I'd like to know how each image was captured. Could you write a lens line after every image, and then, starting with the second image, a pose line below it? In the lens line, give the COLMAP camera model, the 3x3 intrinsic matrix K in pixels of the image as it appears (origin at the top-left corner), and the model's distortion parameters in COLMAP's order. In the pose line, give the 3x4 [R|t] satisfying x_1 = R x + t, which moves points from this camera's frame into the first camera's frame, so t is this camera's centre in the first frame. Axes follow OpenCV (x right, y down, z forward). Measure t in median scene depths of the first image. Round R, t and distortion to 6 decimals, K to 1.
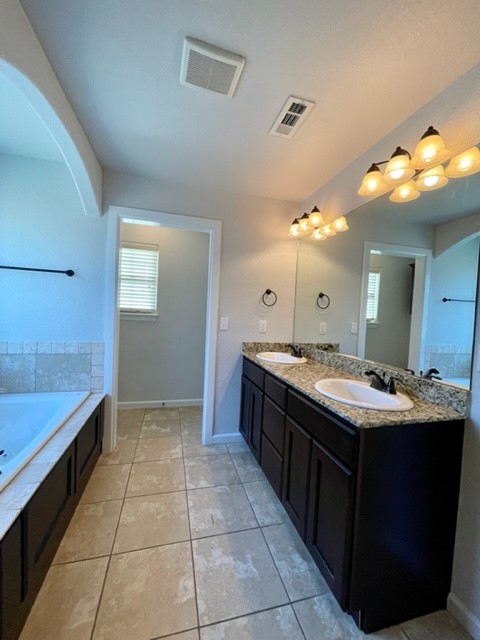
lens RADIAL K [[259.0, 0, 239.0], [0, 259.0, 319.5], [0, 0, 1]] dist [0.000323, 0.000386]
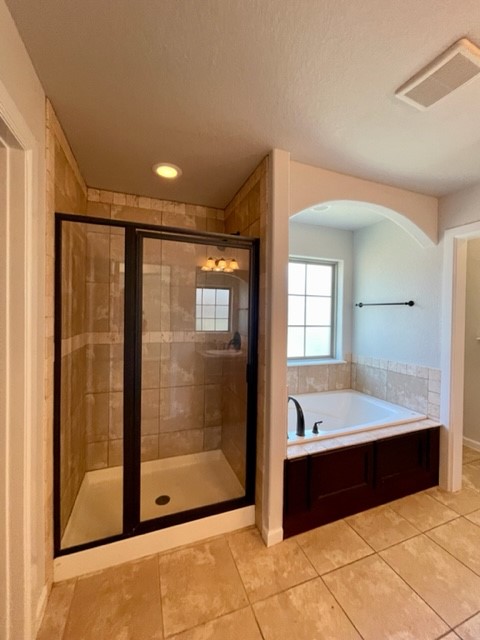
lens RADIAL K [[259.0, 0, 239.0], [0, 259.0, 319.5], [0, 0, 1]] dist [0.000323, 0.000386]
pose [[0.101152, -0.026496, -0.994518, 0.392412], [-0.039997, 0.998729, -0.030676, -0.045166], [0.994067, 0.042881, 0.099963, 0.145043]]
